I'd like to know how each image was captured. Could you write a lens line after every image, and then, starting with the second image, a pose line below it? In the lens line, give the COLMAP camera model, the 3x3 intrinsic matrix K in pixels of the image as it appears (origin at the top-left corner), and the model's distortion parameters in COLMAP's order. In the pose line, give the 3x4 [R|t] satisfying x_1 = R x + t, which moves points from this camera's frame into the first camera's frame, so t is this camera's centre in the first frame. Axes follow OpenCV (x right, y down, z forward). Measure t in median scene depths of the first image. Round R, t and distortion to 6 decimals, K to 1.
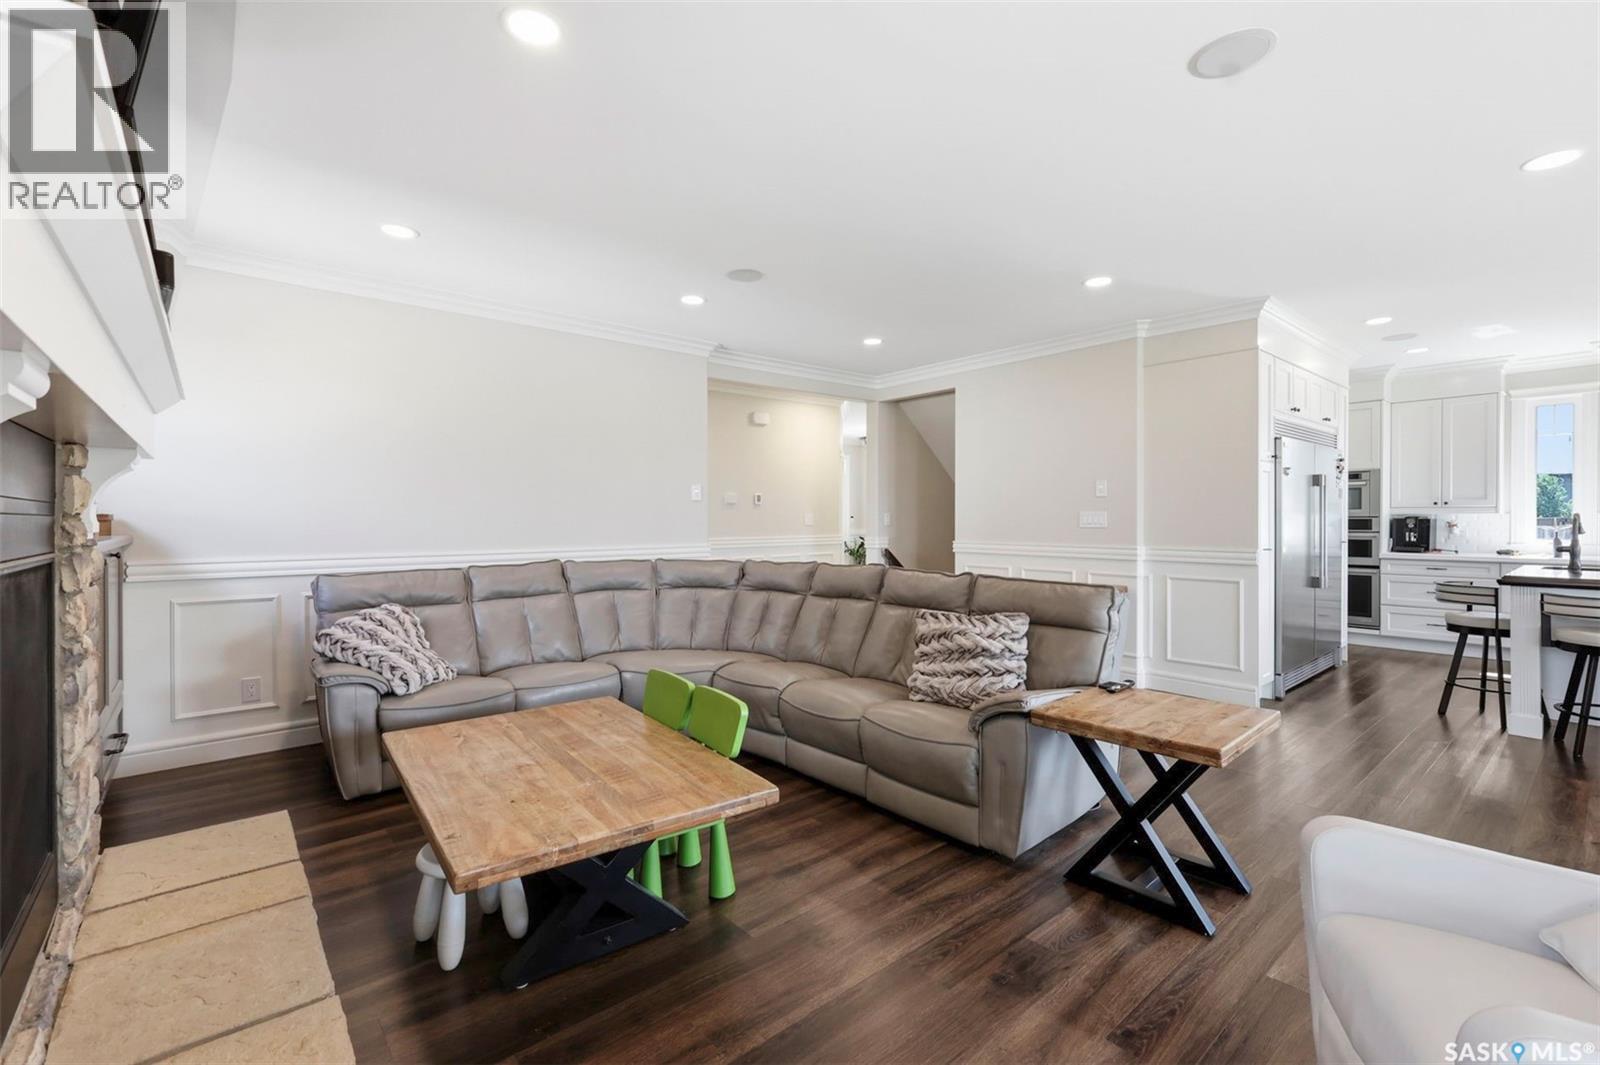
lens RADIAL K [[700.6, 0, 799.4], [0, 700.6, 516.9], [0, 0, 1]] dist [0.001797, 0.000140]
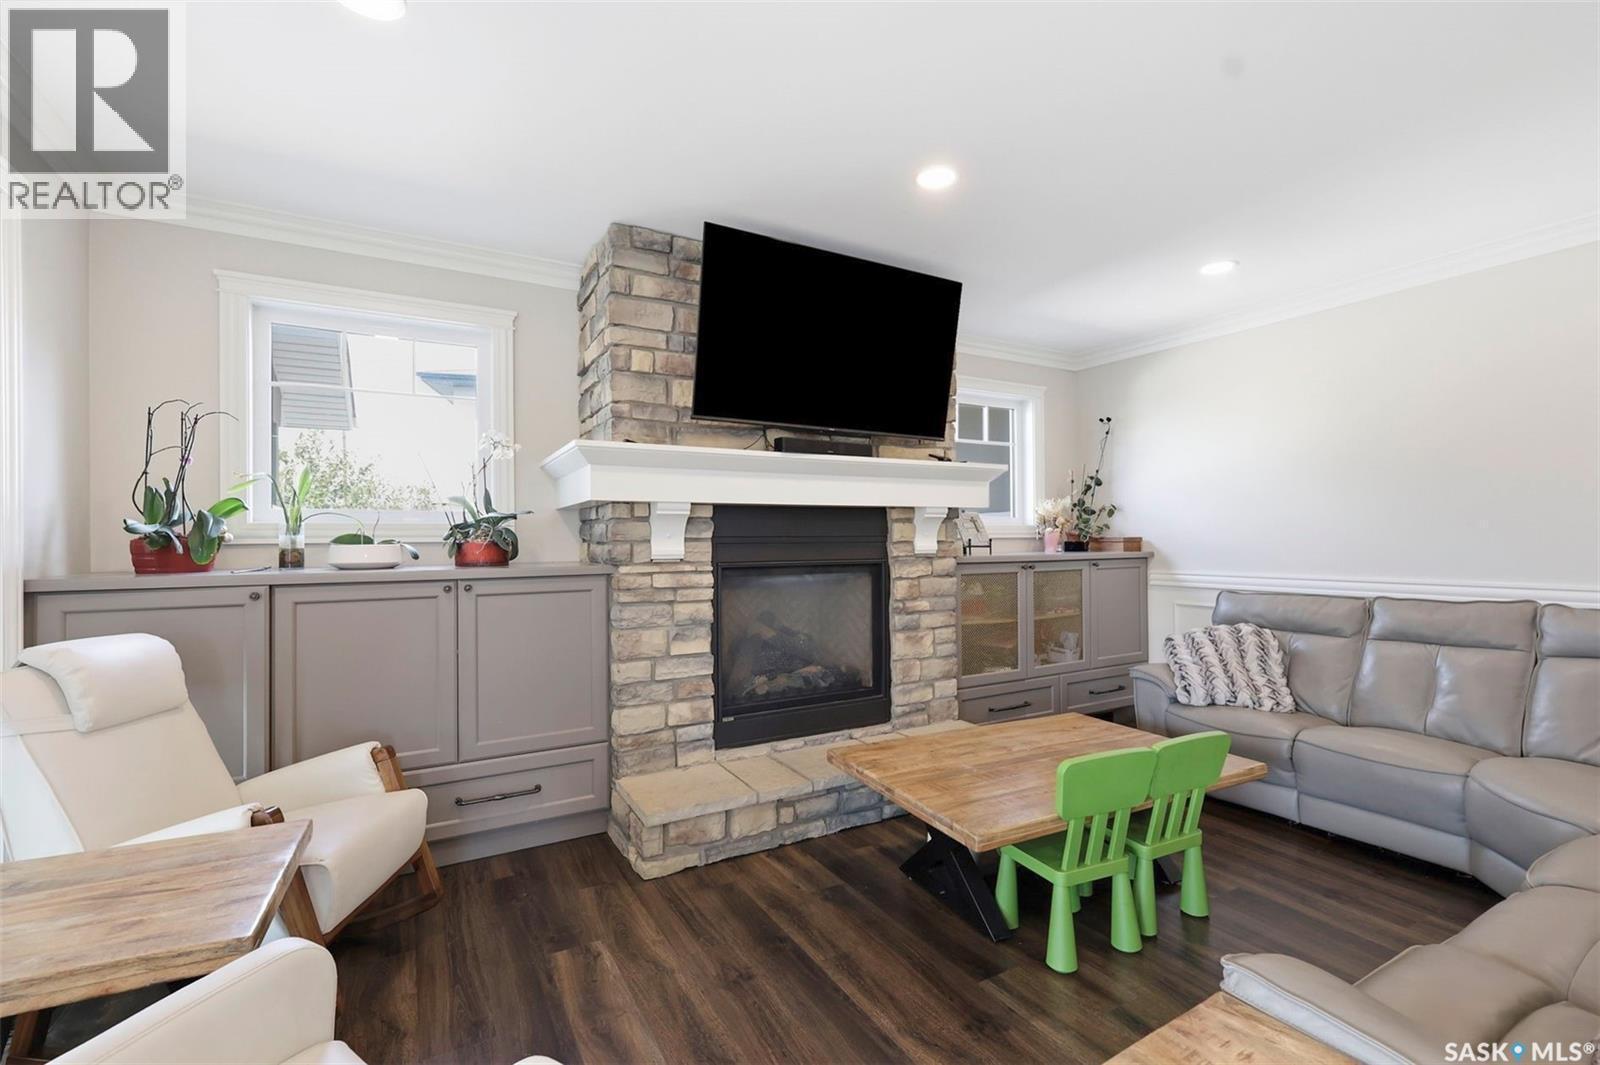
lens RADIAL K [[699.3, 0, 801.2], [0, 699.3, 530.1], [0, 0, 1]] dist [0.002676, 0.000196]
pose [[-0.180706, -0.010586, -0.983480, 0.742690], [0.010490, 0.999864, -0.012690, -0.008437], [0.983481, -0.012610, -0.180570, 0.755134]]
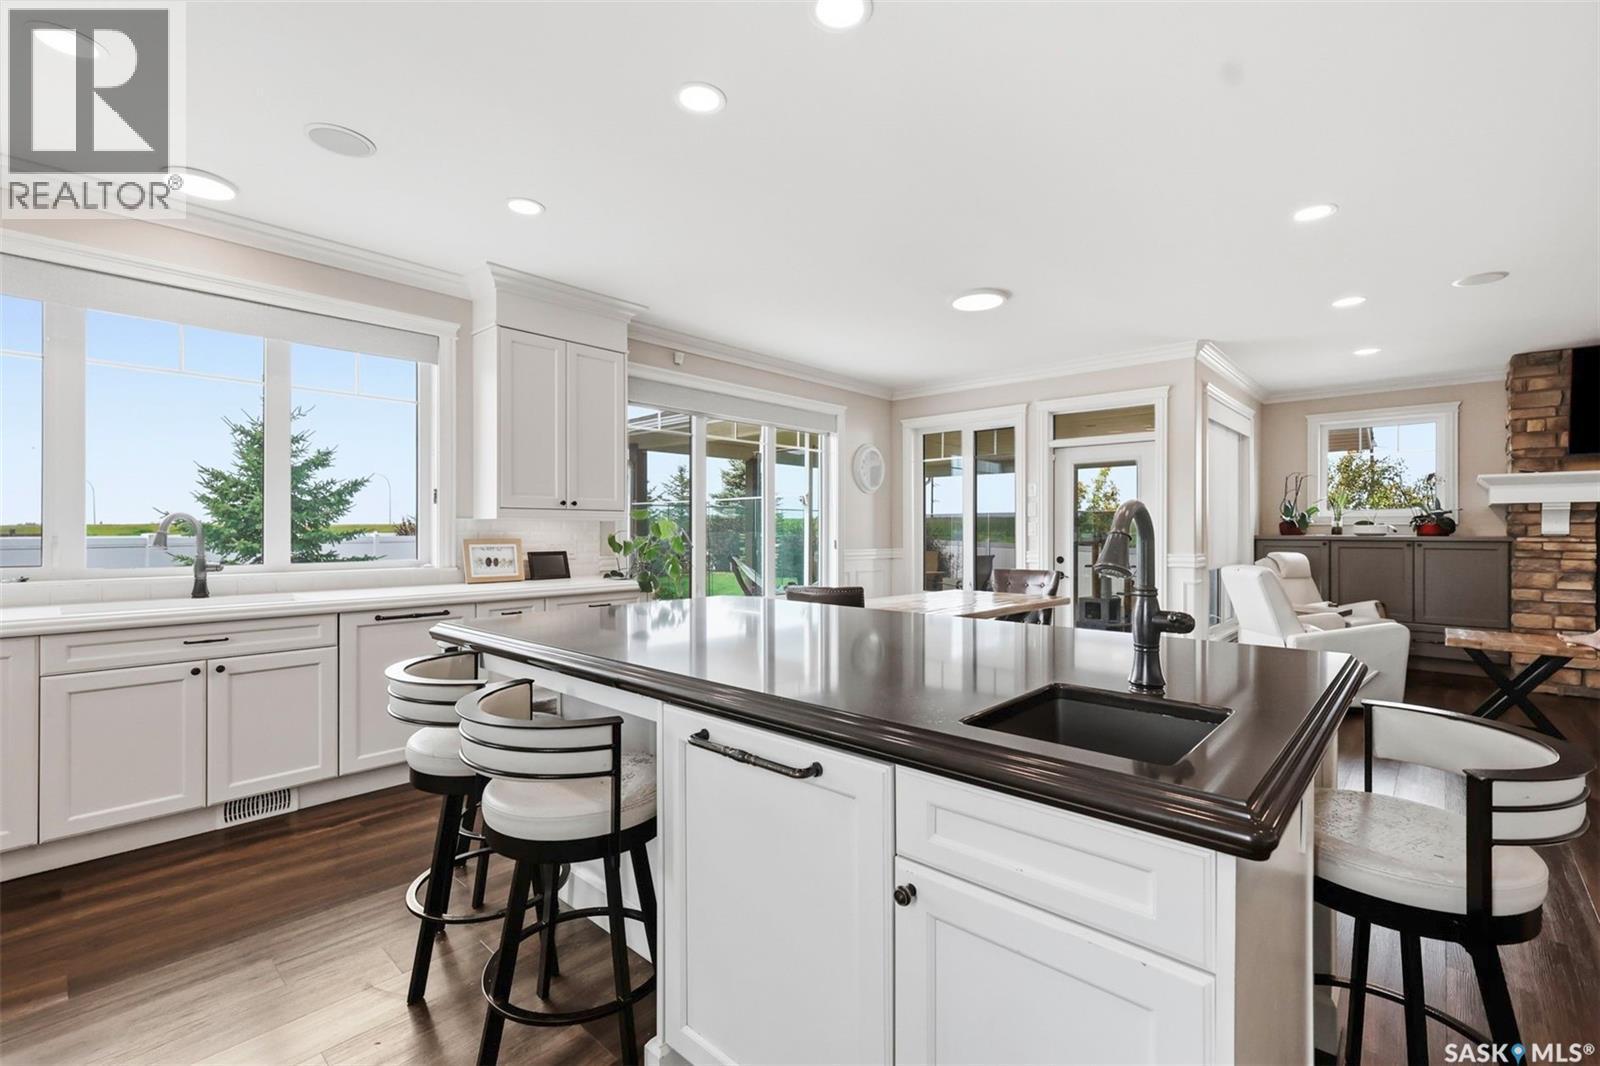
lens RADIAL K [[699.3, 0, 801.2], [0, 699.3, 530.6], [0, 0, 1]] dist [0.002676, 0.000196]
pose [[-0.991196, -0.002768, -0.132371, 2.142728], [-0.002613, 0.999996, -0.001343, 0.020379], [0.132374, -0.000986, -0.991199, 2.106958]]
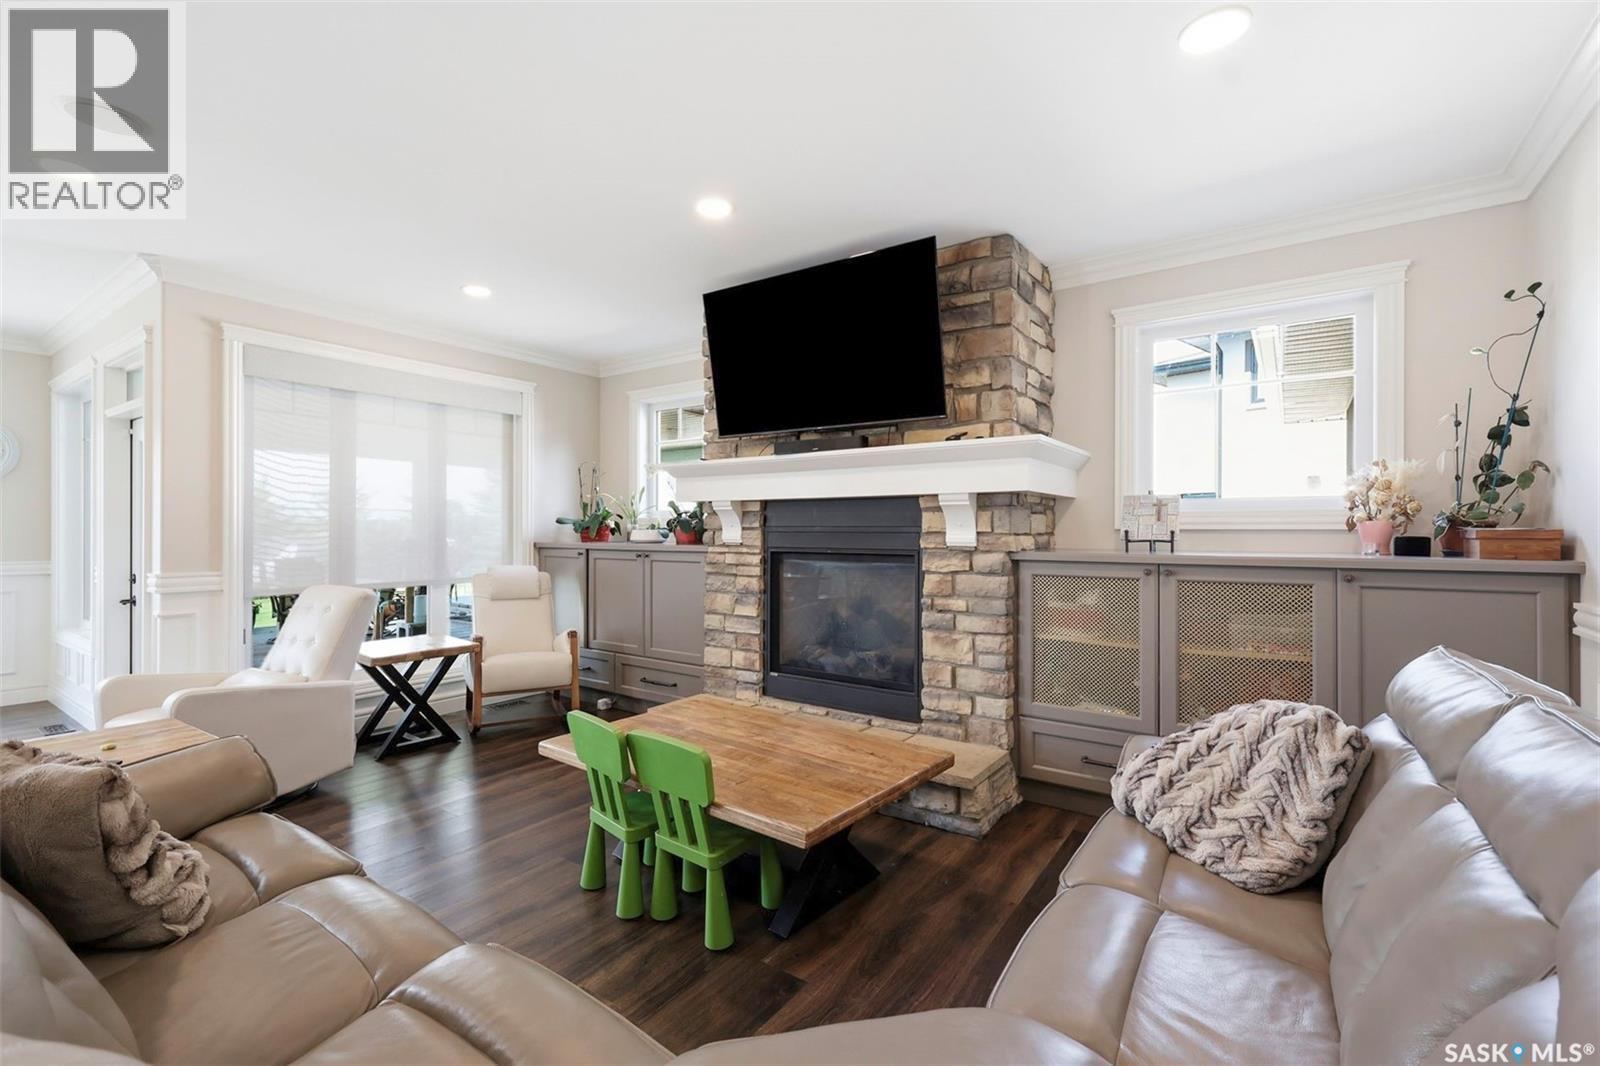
lens RADIAL K [[694.9, 0, 829.2], [0, 694.9, 533.8], [0, 0, 1]] dist [0.000776, 0.000030]
pose [[-0.962289, -0.003327, -0.272010, -0.161015], [-0.002874, 0.999994, -0.002063, 0.005233], [0.272015, -0.001203, -0.962292, 1.901618]]
